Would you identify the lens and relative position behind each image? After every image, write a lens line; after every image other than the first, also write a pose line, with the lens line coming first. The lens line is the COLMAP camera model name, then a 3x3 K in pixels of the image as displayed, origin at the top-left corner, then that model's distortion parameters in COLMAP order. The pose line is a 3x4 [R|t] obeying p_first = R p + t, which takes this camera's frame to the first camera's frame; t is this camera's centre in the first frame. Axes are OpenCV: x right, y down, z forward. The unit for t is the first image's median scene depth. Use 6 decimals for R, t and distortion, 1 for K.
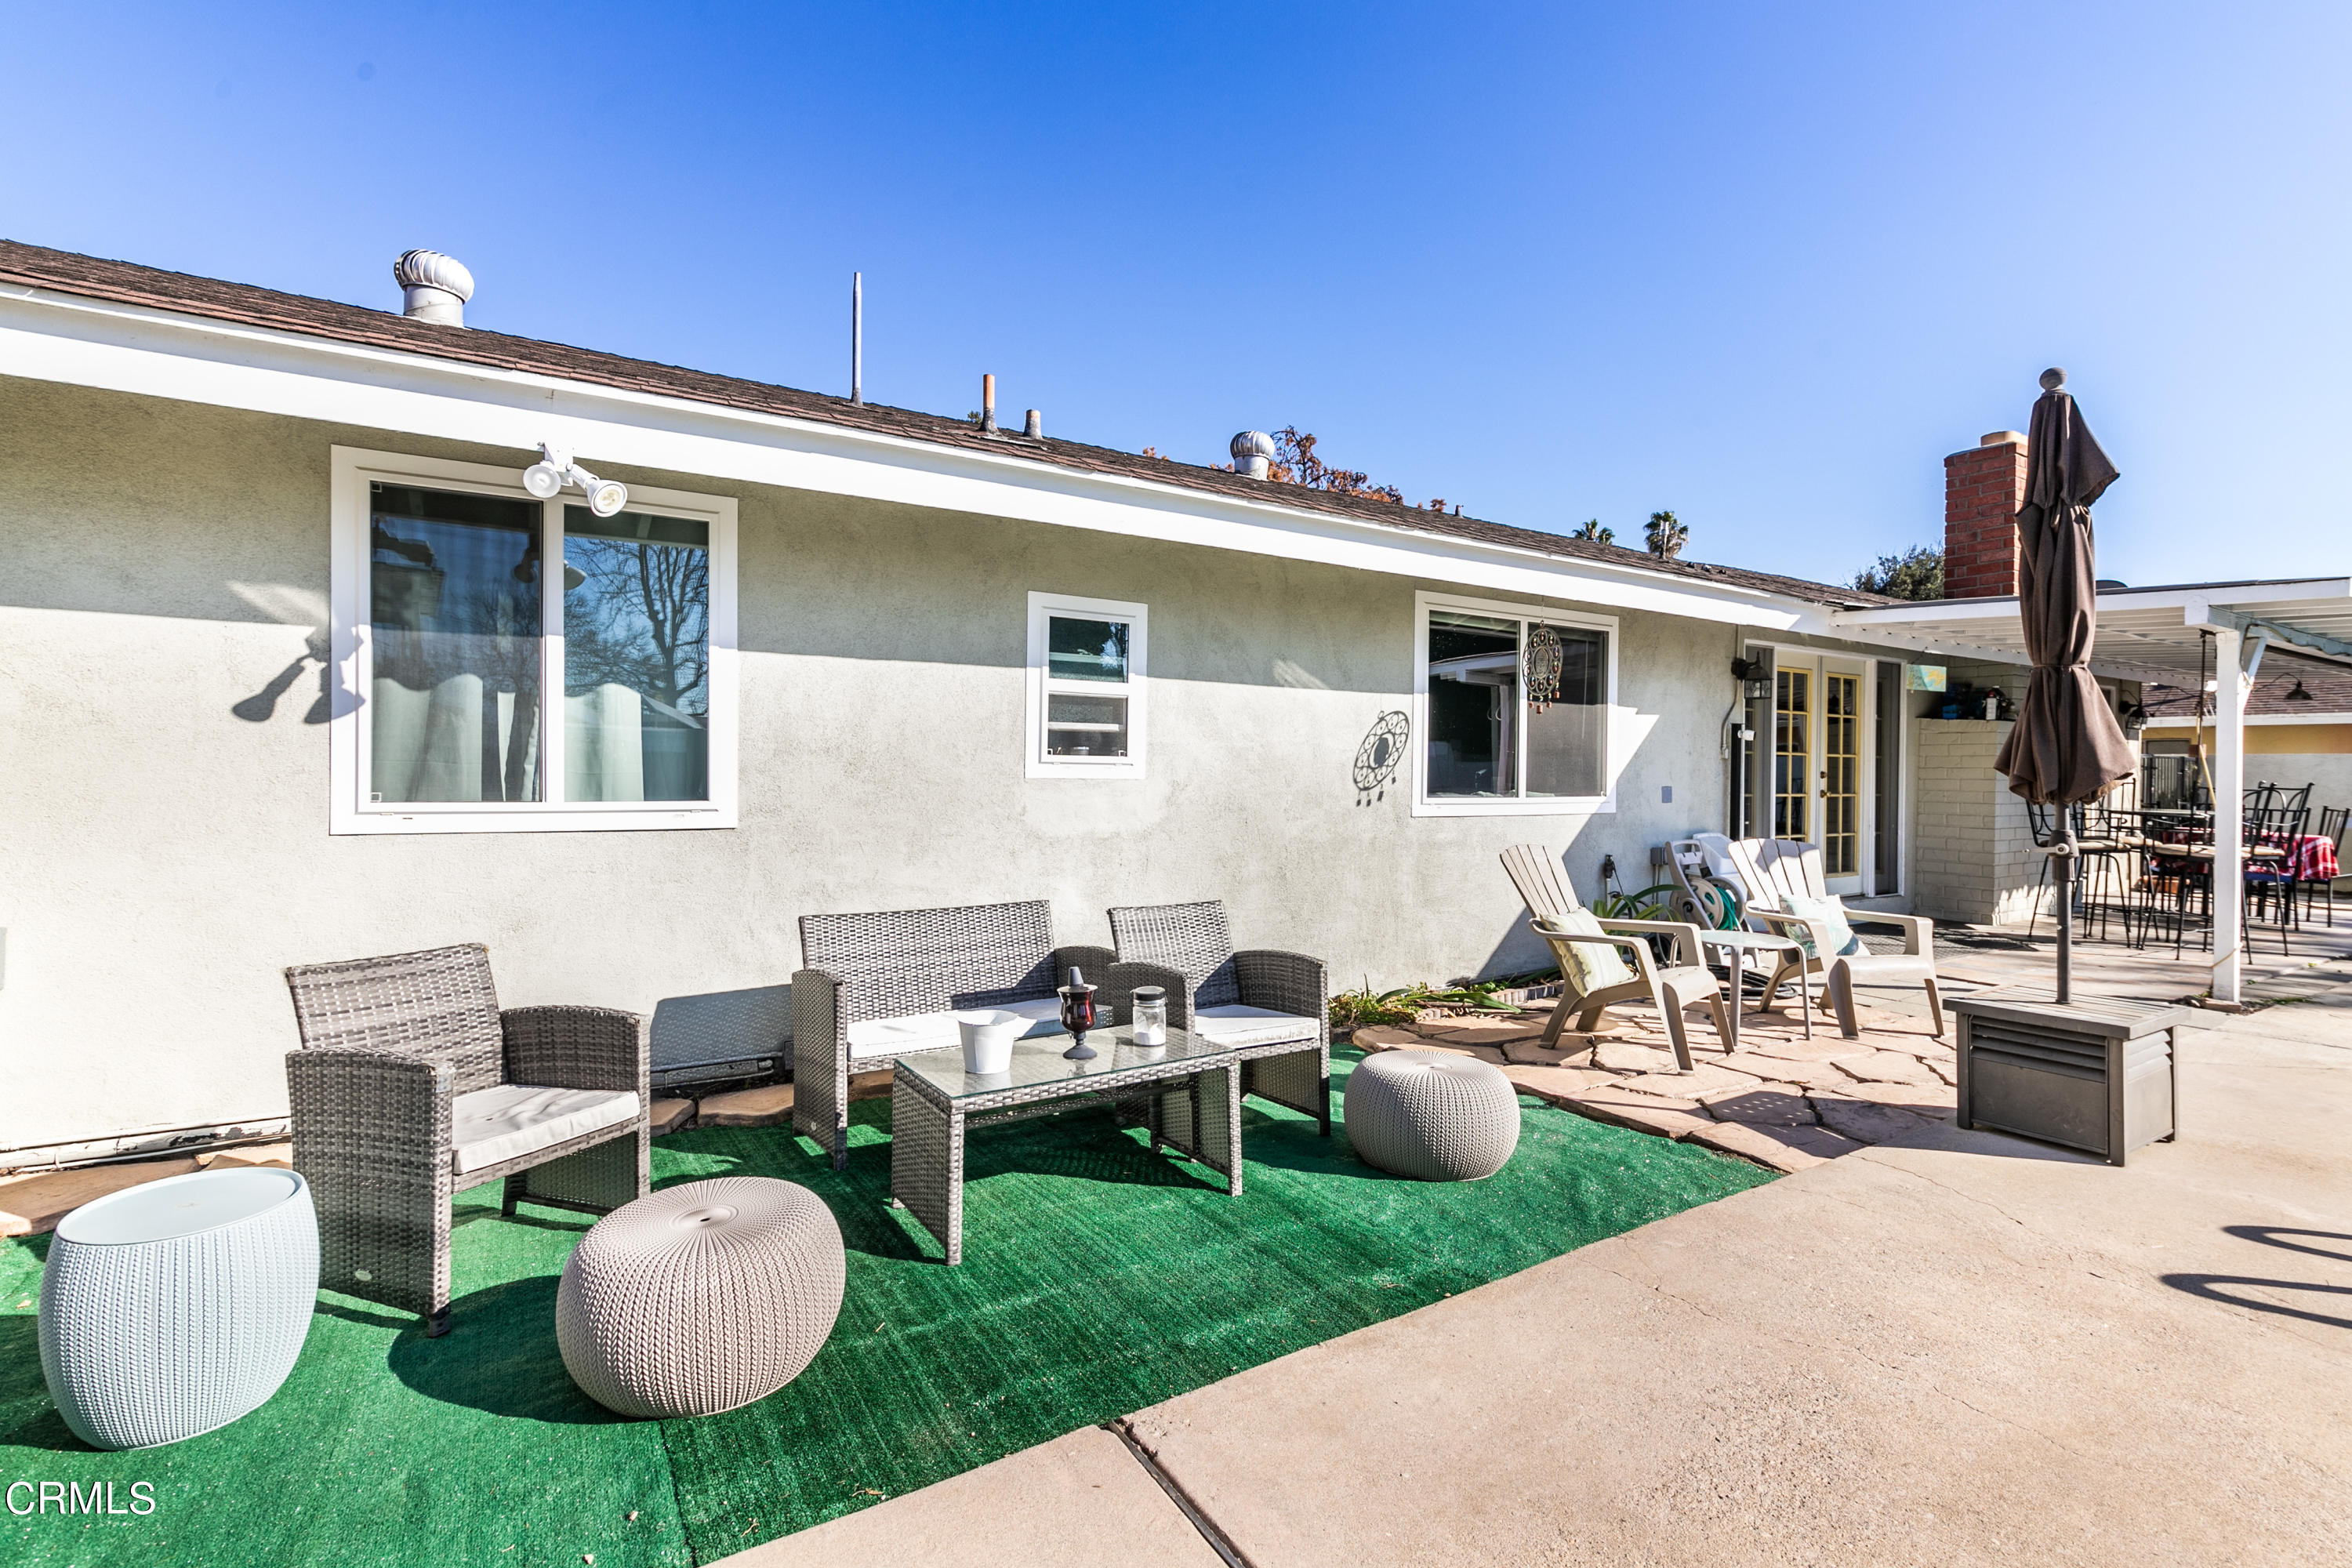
lens RADIAL K [[1073.9, 0, 1176.0], [0, 1073.9, 784.0], [0, 0, 1]] dist [0.001738, -0.015172]
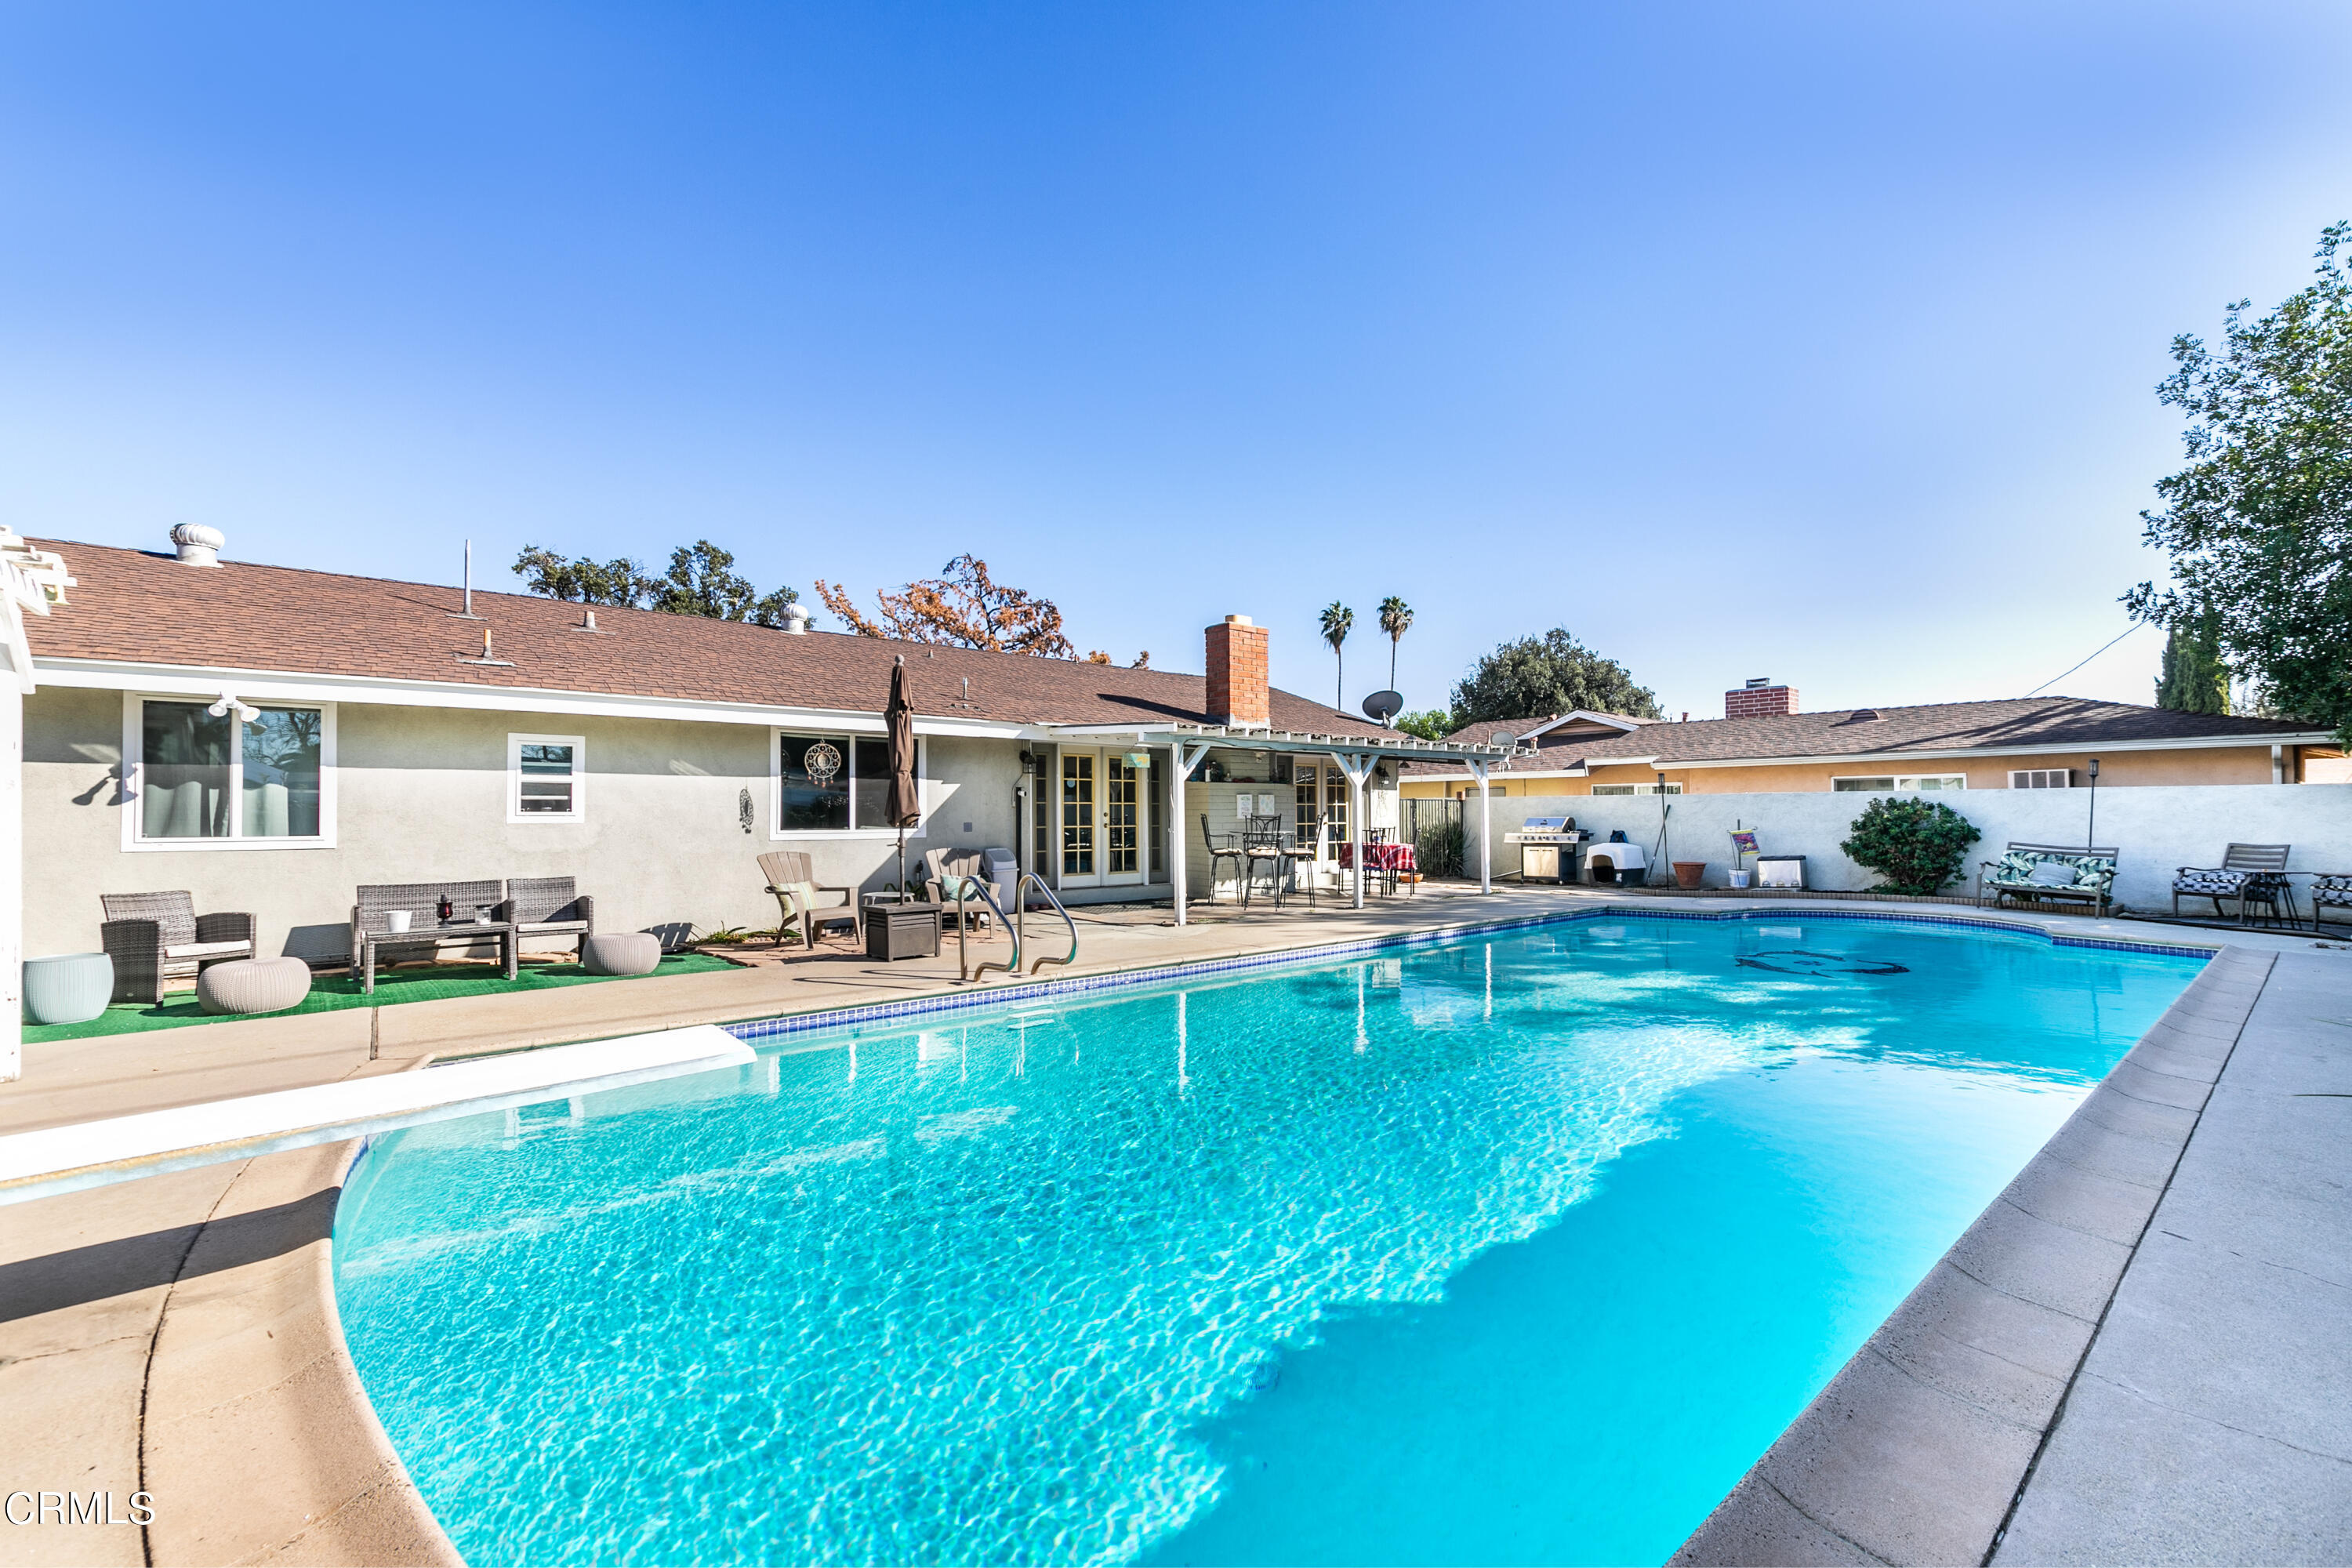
lens RADIAL K [[993.0, 0, 1191.1], [0, 993.0, 805.3], [0, 0, 1]] dist [-0.012892, 0.004379]
pose [[0.988835, -0.012215, 0.148514, 0.873219], [0.015315, 0.999688, -0.019750, 0.017491], [-0.148226, 0.021804, 0.988713, -1.072173]]
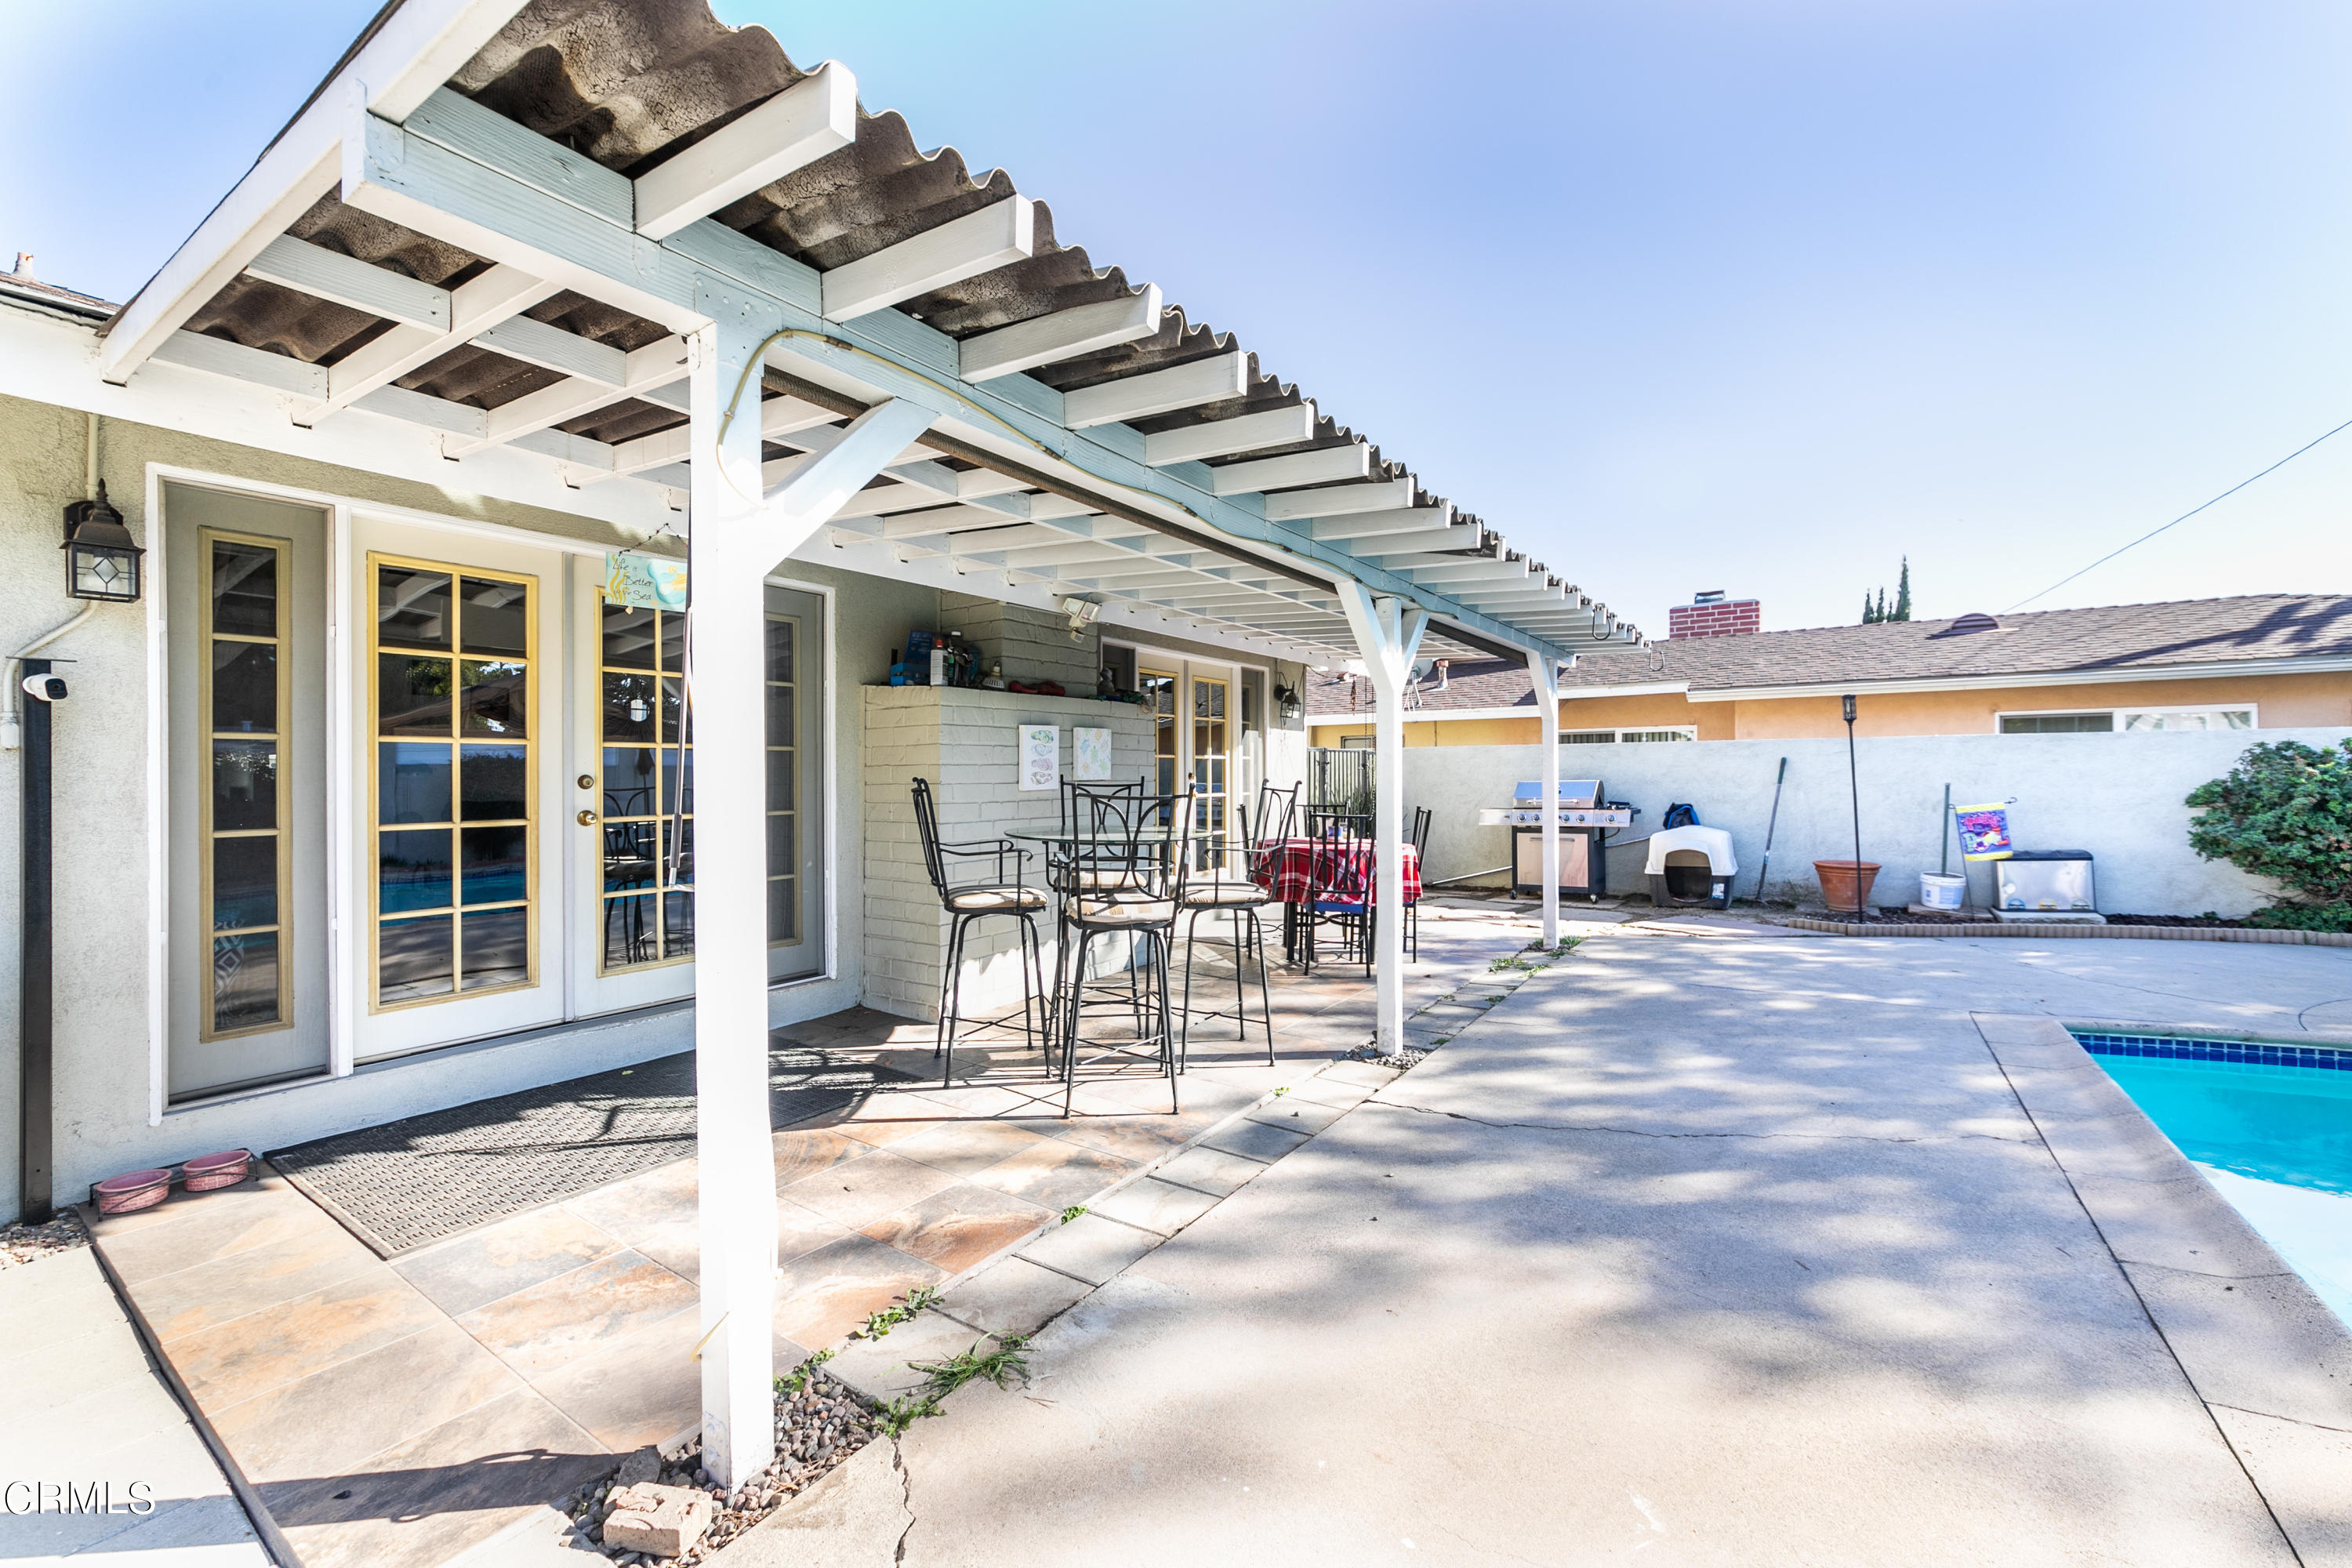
lens RADIAL K [[954.6, 0, 1176.0], [0, 954.6, 784.0], [0, 0, 1]] dist [0.001144, 0.000033]
pose [[0.921245, -0.020220, 0.388457, 1.197592], [0.021623, 0.999766, 0.000761, -0.002468], [-0.388381, 0.007698, 0.921467, 0.794805]]
